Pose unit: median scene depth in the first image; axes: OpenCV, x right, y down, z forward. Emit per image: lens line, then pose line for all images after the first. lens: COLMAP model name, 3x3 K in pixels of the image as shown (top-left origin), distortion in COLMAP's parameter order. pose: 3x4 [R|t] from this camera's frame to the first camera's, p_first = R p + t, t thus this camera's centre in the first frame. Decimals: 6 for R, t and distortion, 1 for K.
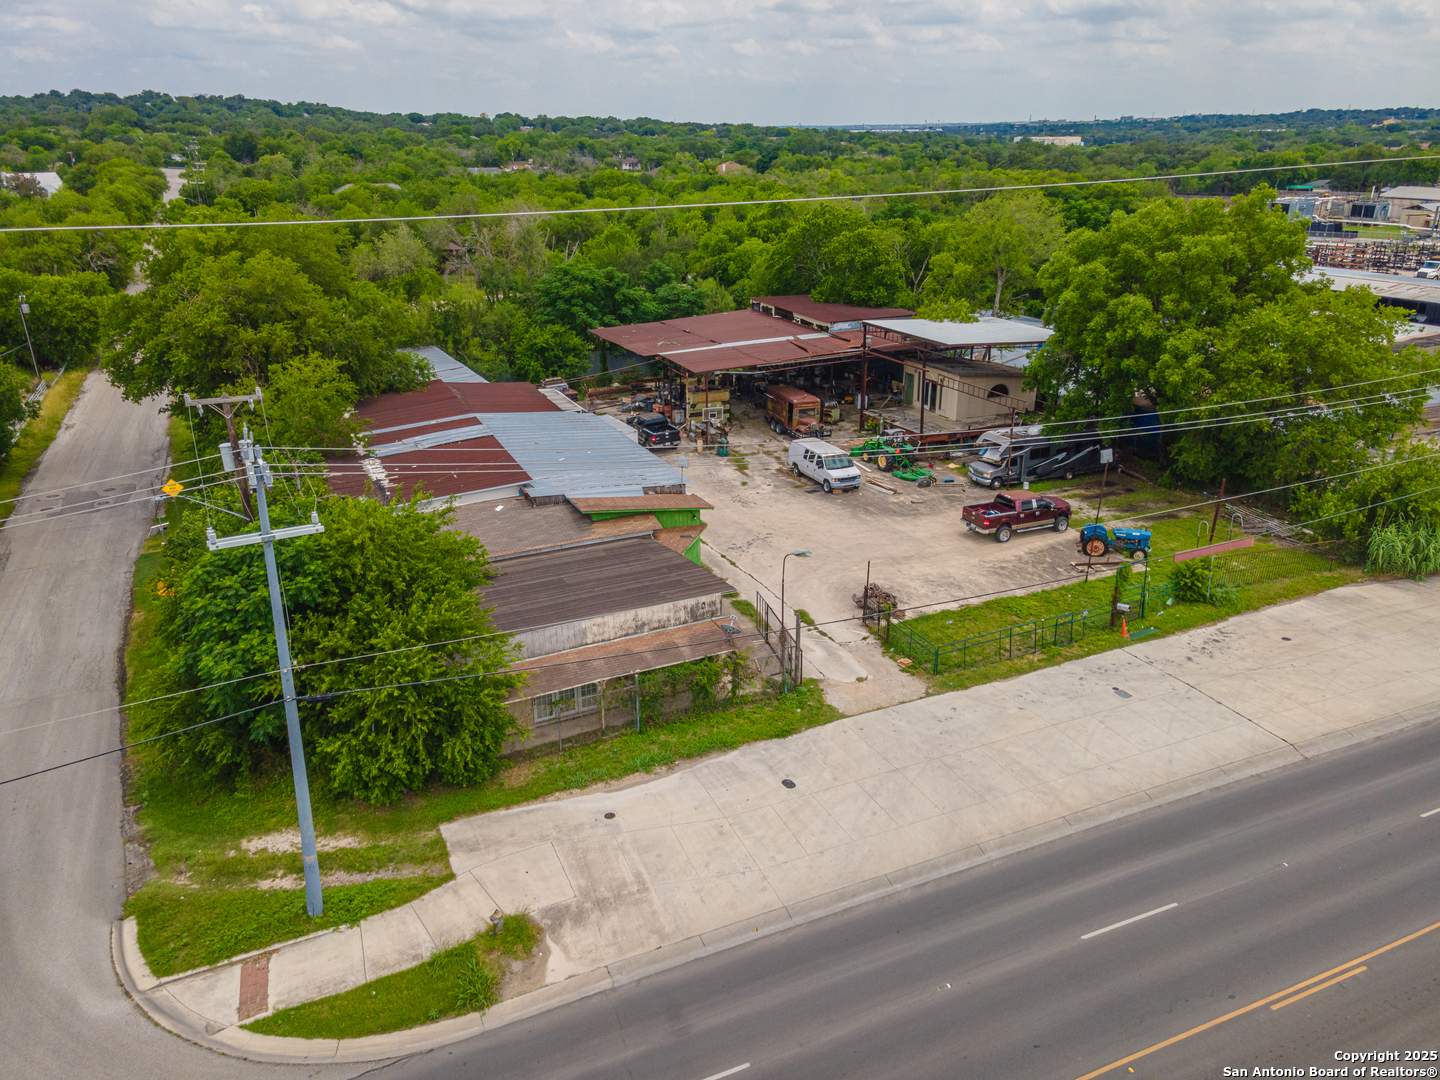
lens RADIAL K [[1047.7, 0, 710.6], [0, 1047.7, 541.6], [0, 0, 1]] dist [0.037494, 0.000518]
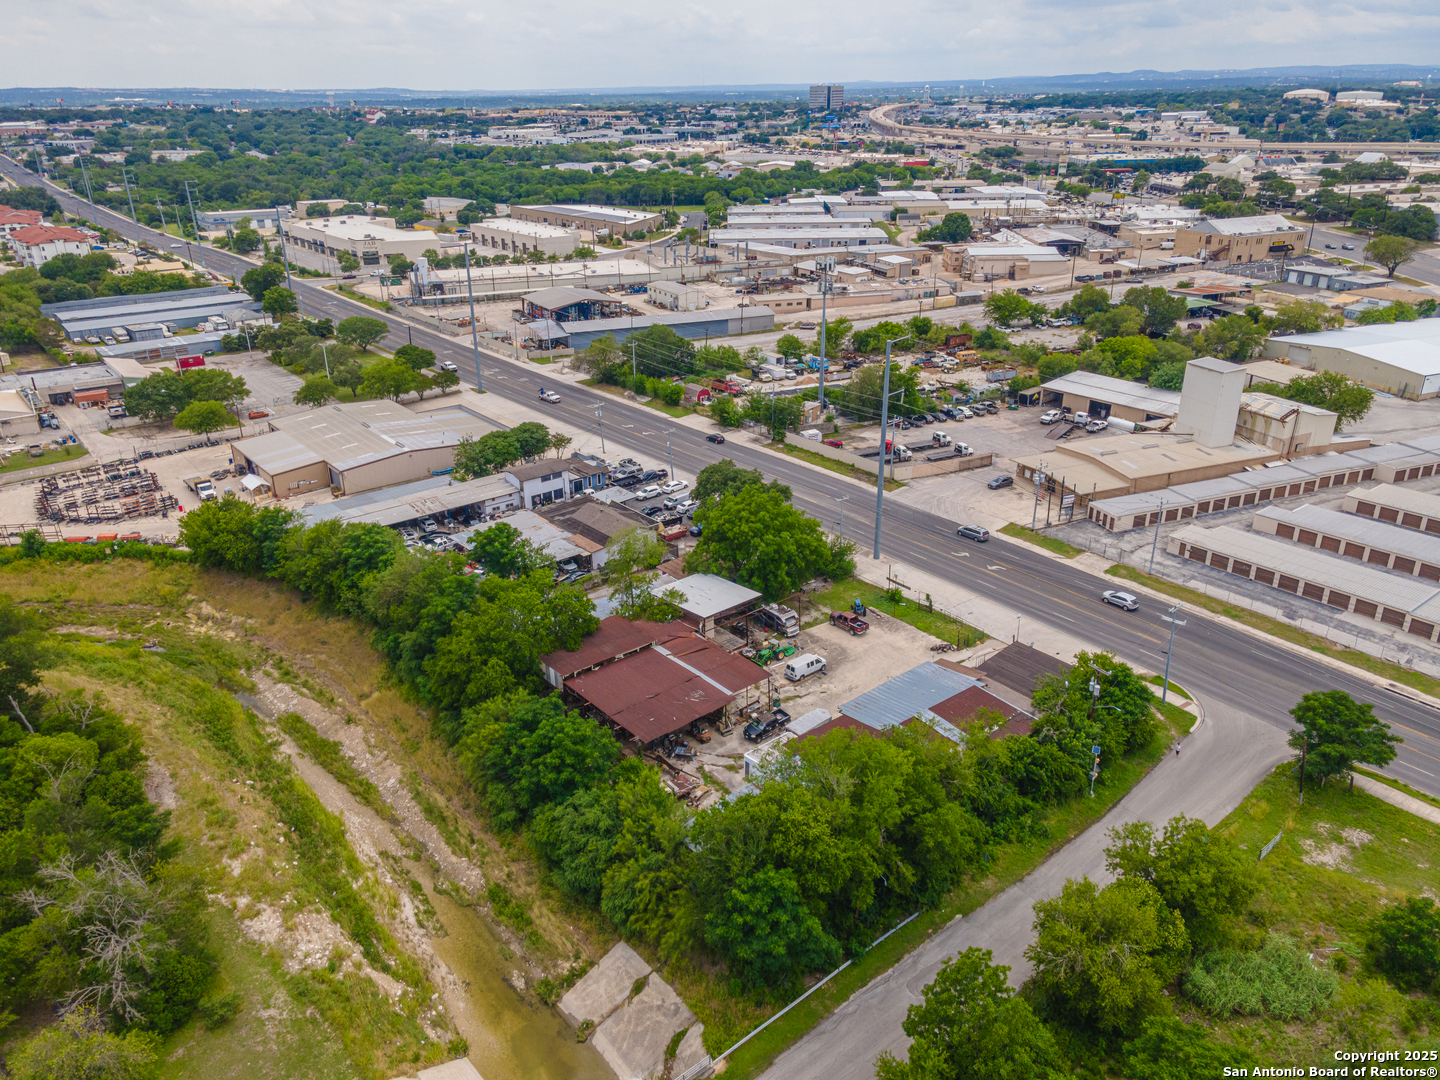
lens RADIAL K [[1045.7, 0, 712.2], [0, 1045.7, 534.6], [0, 0, 1]] dist [0.030496, 0.048700]
pose [[-0.256532, -0.367425, 0.893975, -1.888489], [0.368374, 0.817948, 0.441885, -1.502945], [-0.893584, 0.442675, -0.074480, 1.449956]]
